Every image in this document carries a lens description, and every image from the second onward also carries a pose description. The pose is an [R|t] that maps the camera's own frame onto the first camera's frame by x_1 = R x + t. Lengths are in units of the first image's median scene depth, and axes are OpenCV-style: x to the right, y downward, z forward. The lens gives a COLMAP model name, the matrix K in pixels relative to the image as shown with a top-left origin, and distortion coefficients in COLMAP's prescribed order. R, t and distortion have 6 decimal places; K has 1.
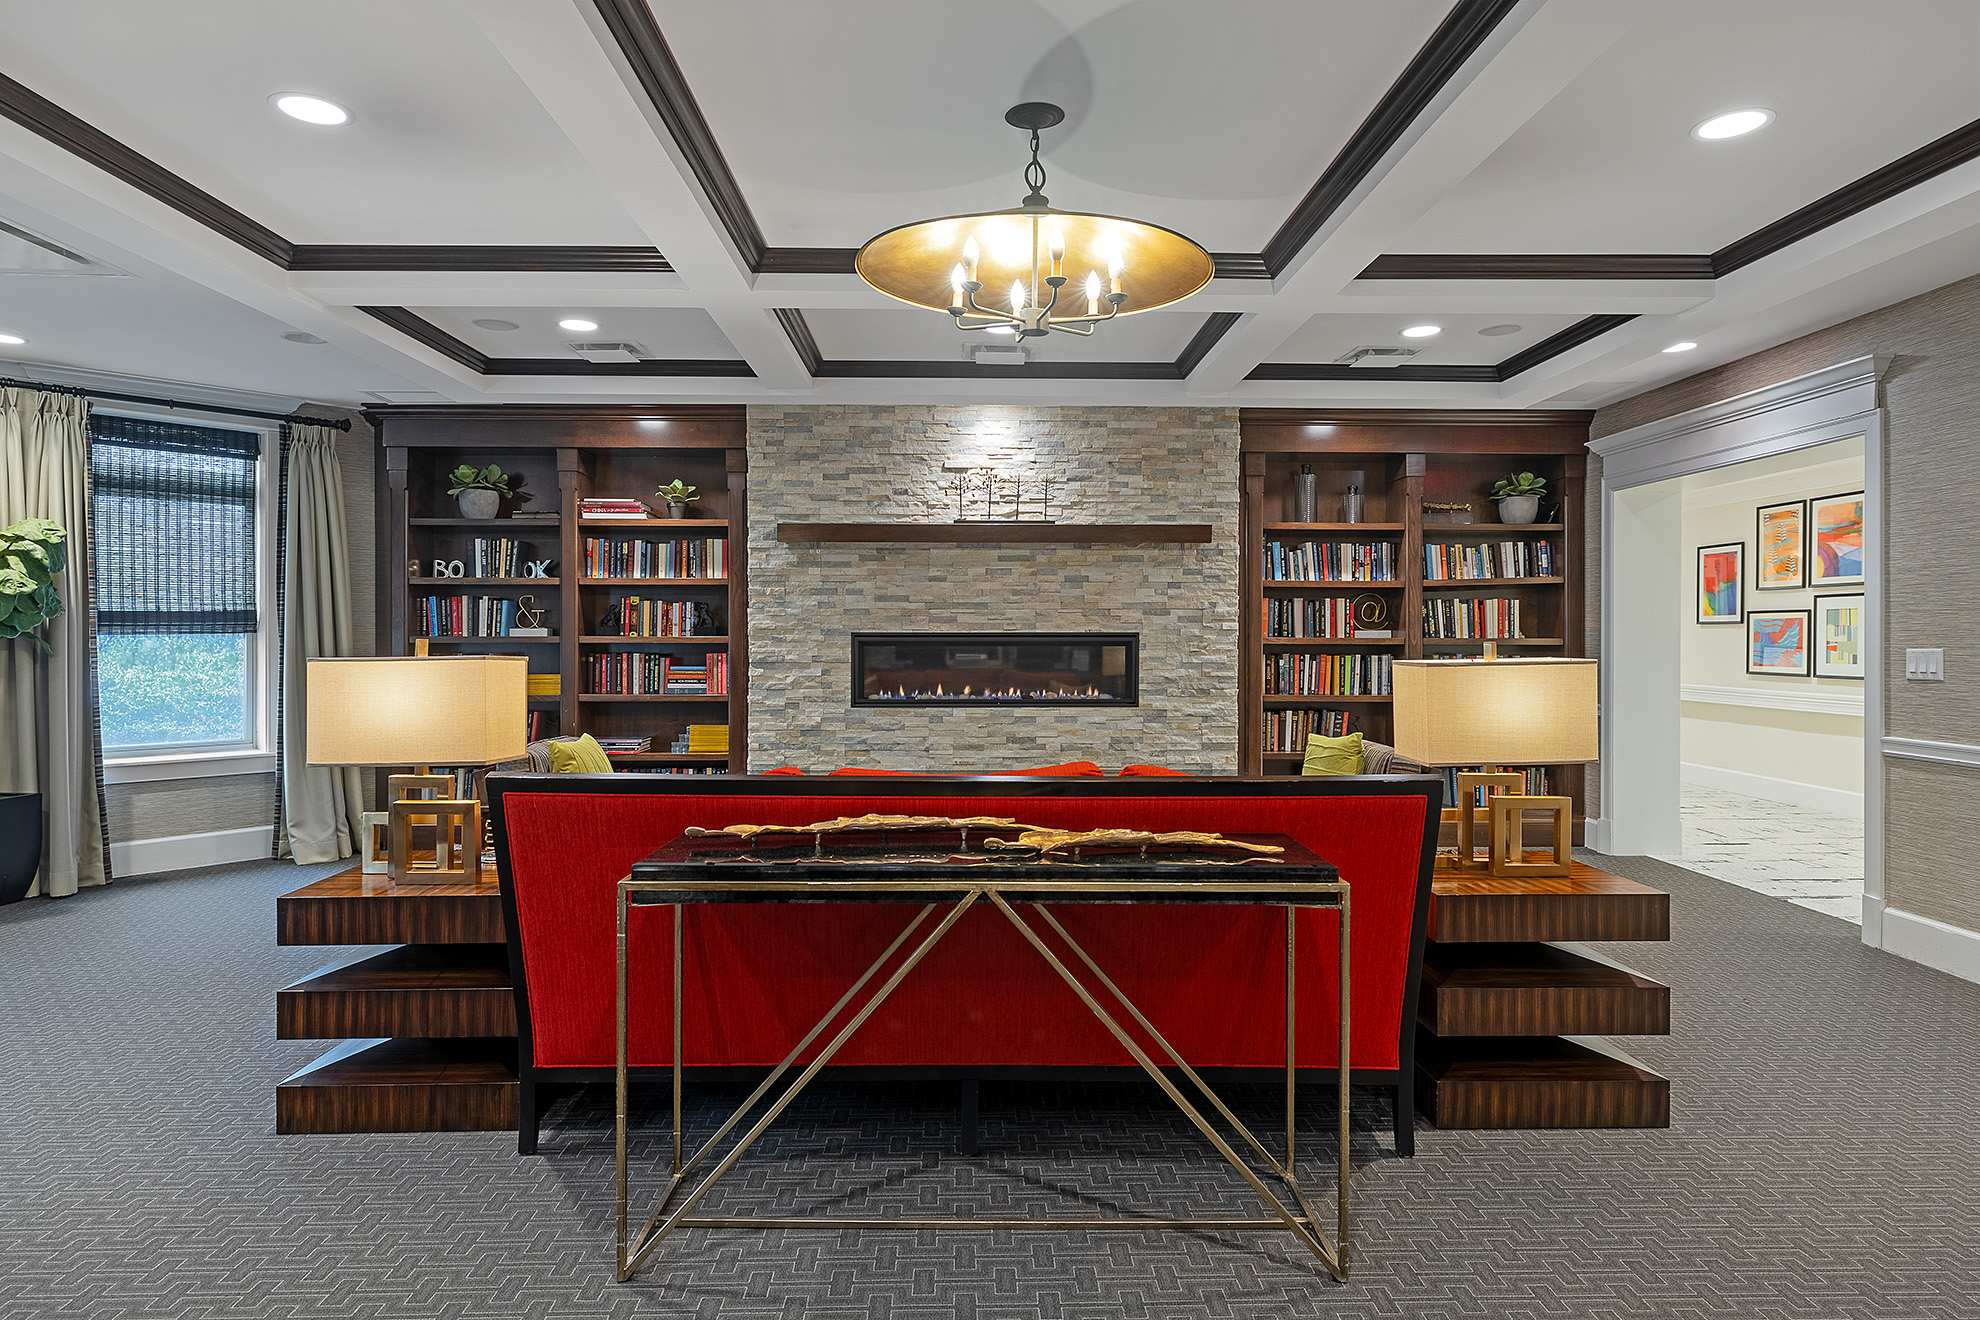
lens RADIAL K [[1143.7, 0, 992.0], [0, 1143.7, 653.8], [0, 0, 1]] dist [0.004536, 0.000381]
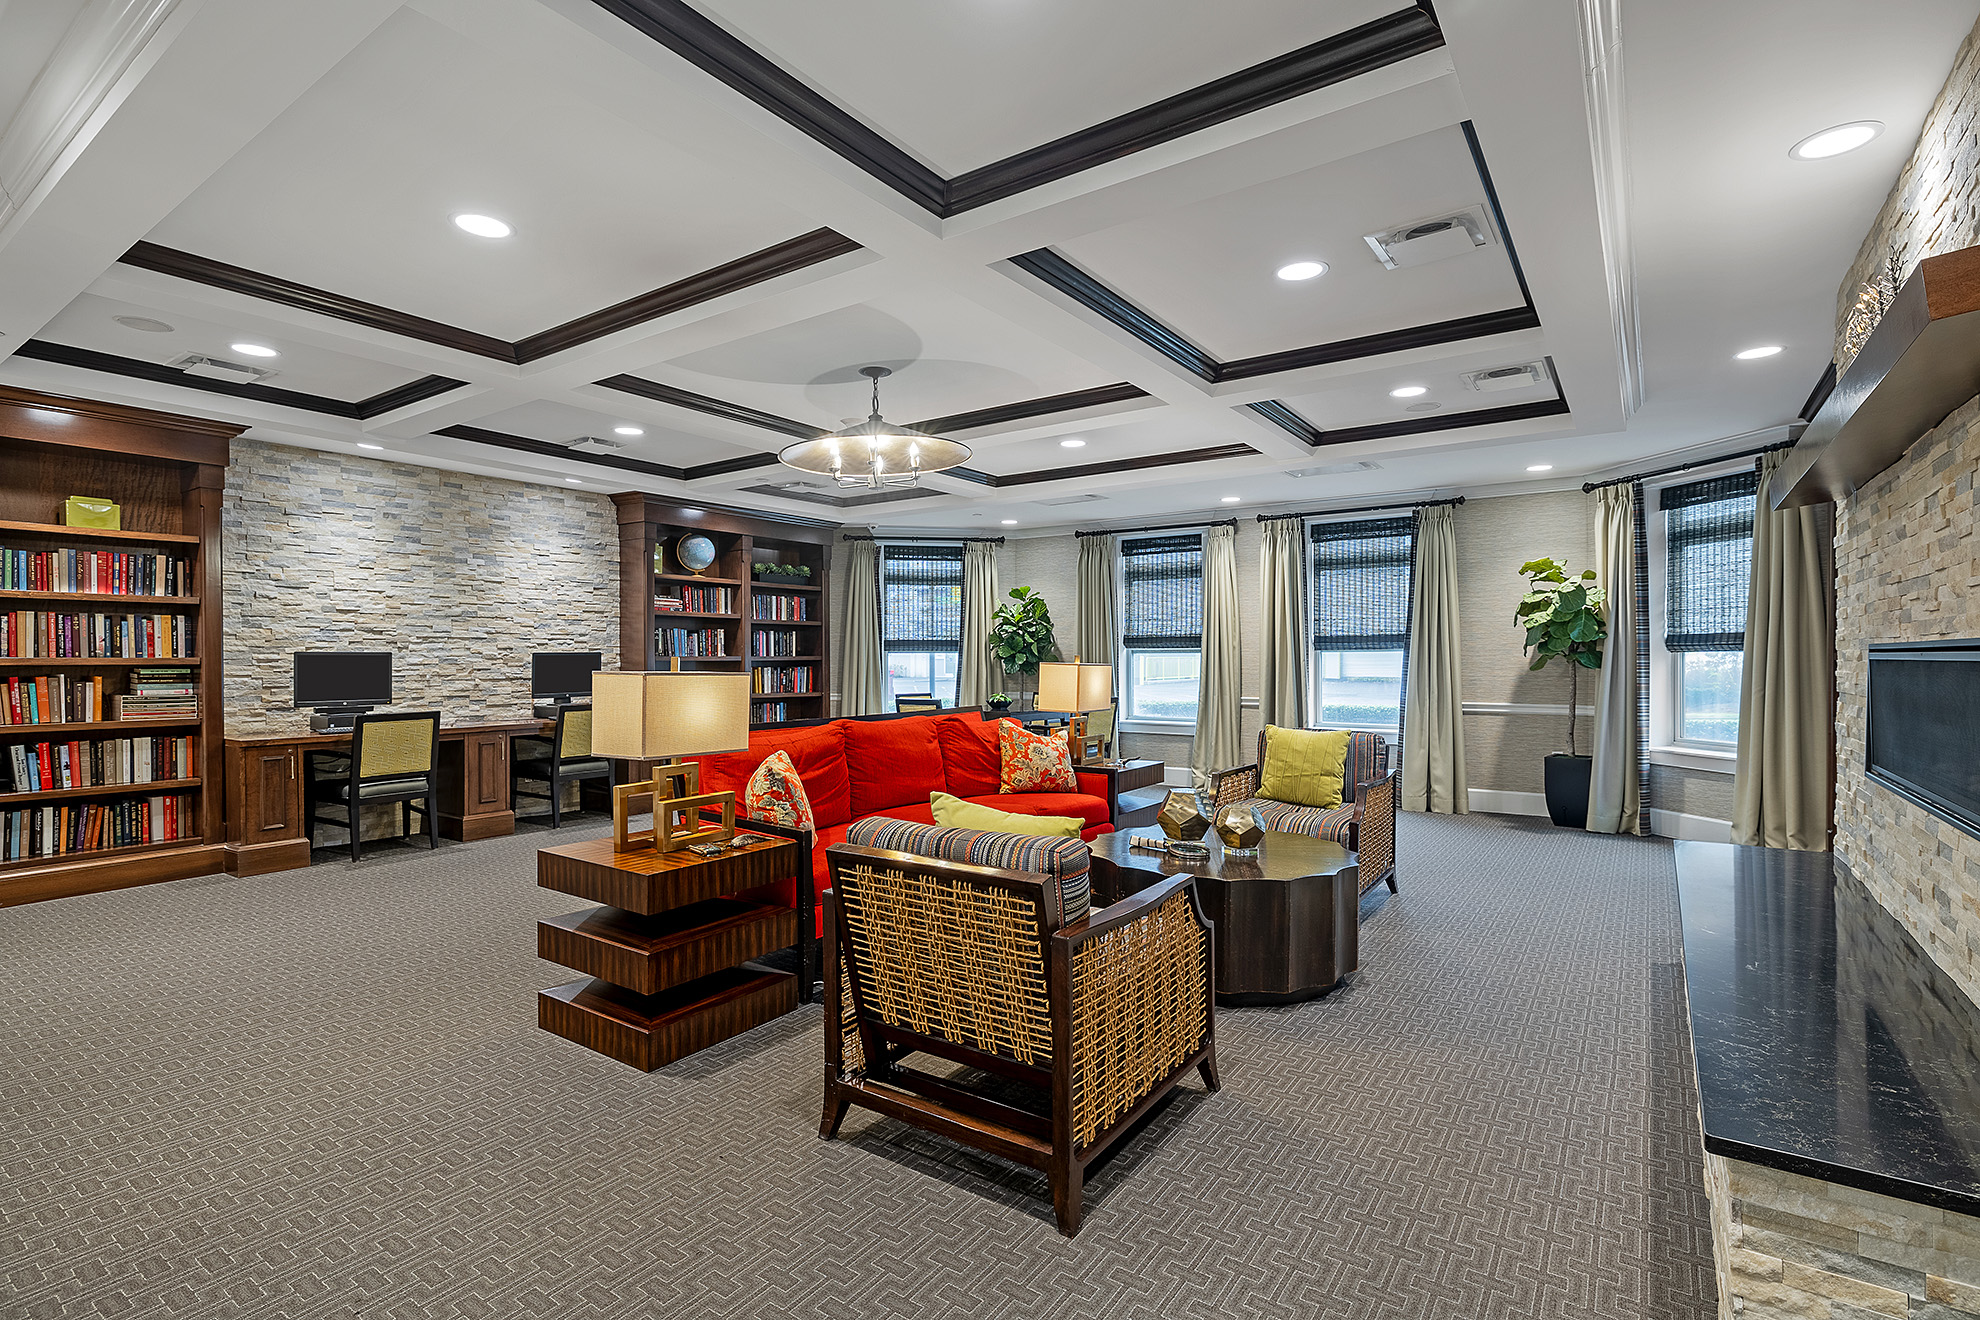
lens RADIAL K [[943.6, 0, 989.0], [0, 943.6, 657.3], [0, 0, 1]] dist [0.002347, 0.000281]
pose [[0.602709, -0.004461, 0.797949, -0.446972], [0.016081, 0.999849, -0.006556, 0.001162], [-0.797799, 0.016783, 0.602690, -0.022590]]
